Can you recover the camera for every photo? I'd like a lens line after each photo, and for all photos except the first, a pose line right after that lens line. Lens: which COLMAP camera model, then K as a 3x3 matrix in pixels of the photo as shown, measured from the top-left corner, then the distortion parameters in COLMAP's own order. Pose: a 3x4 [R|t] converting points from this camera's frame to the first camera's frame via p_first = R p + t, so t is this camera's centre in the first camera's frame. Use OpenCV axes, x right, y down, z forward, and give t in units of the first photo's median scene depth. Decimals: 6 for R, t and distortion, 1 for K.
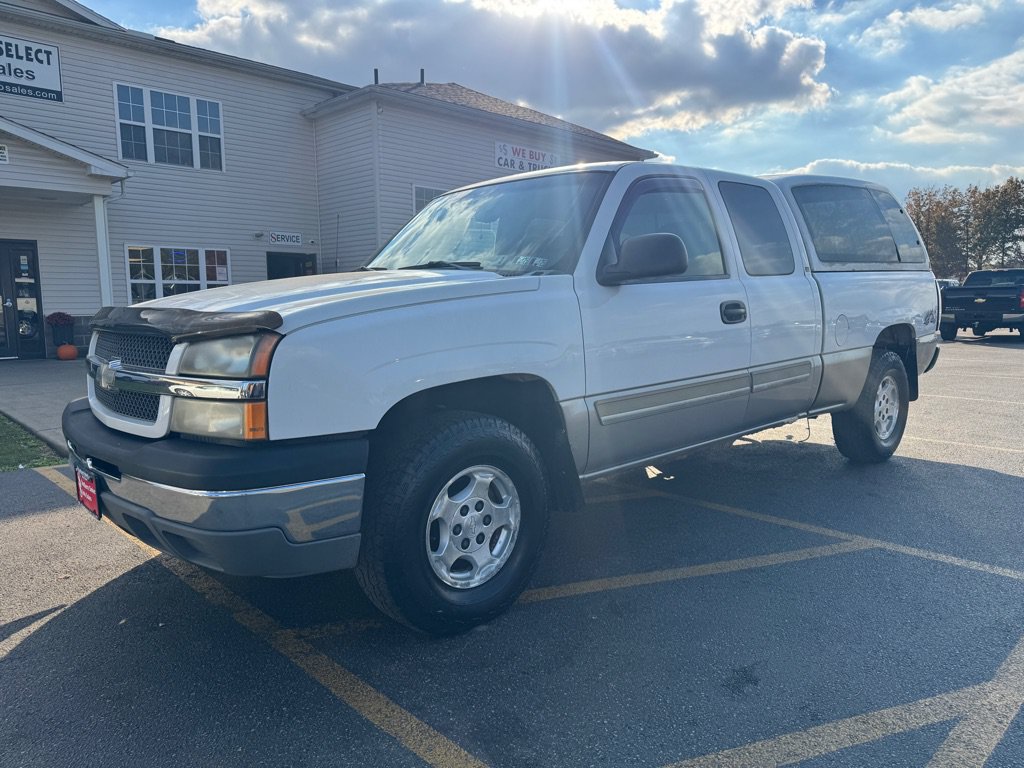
lens RADIAL K [[728.0, 0, 512.0], [0, 728.0, 384.0], [0, 0, 1]] dist [0.015243, -0.020221]
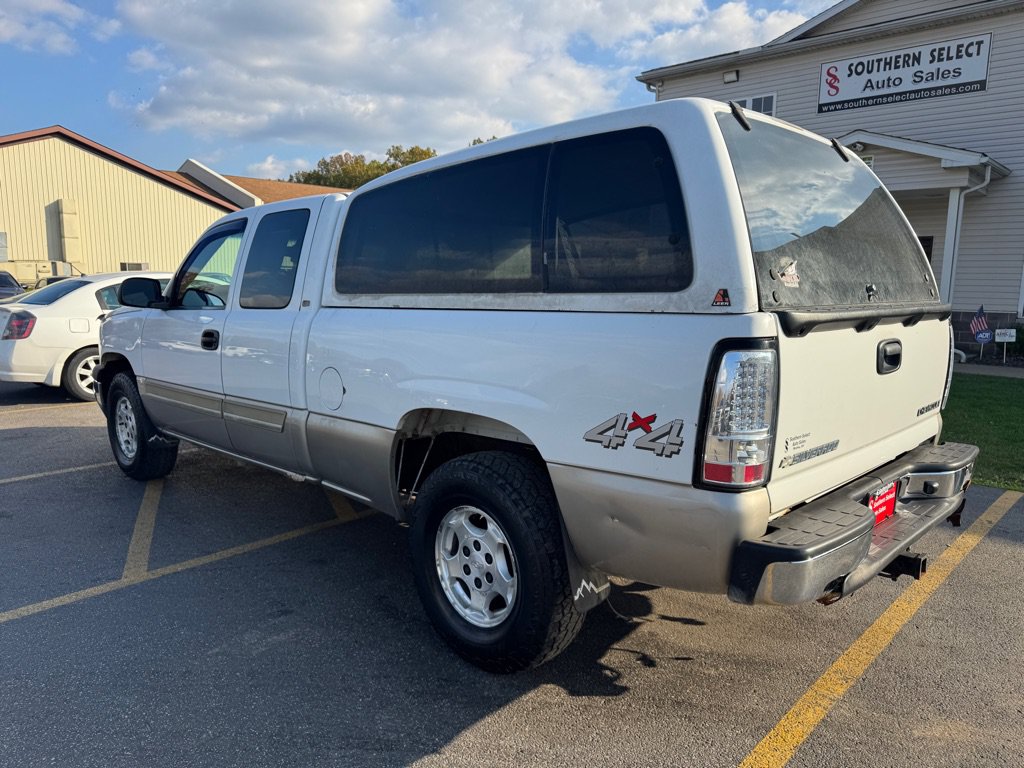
lens RADIAL K [[734.3, 0, 512.0], [0, 734.3, 384.0], [0, 0, 1]] dist [0.007497, -0.004406]
pose [[0.041233, 0.146517, -0.988348, 0.413074], [-0.121727, 0.982558, 0.140580, -0.070814], [0.991707, 0.114512, 0.058349, 0.398197]]
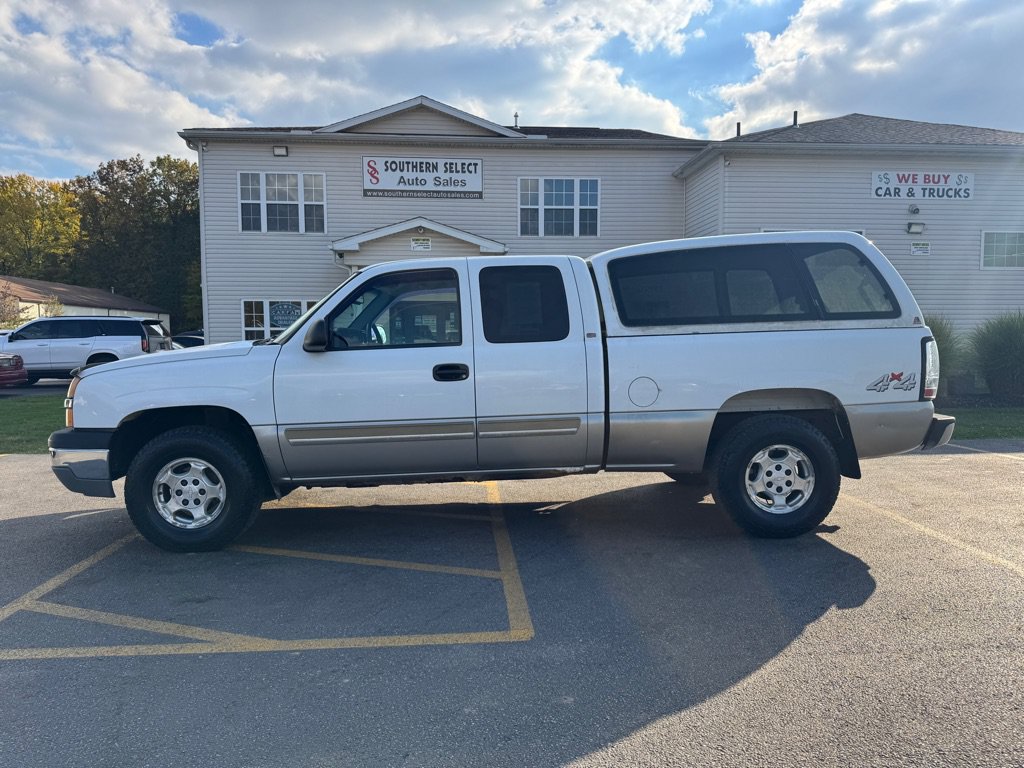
lens RADIAL K [[724.1, 0, 512.0], [0, 724.1, 384.0], [0, 0, 1]] dist [0.079863, -0.124025]
pose [[0.760886, 0.038083, -0.647767, 0.341157], [-0.070946, 0.997174, -0.024709, -0.015480], [0.644996, 0.064757, 0.761438, 0.031266]]
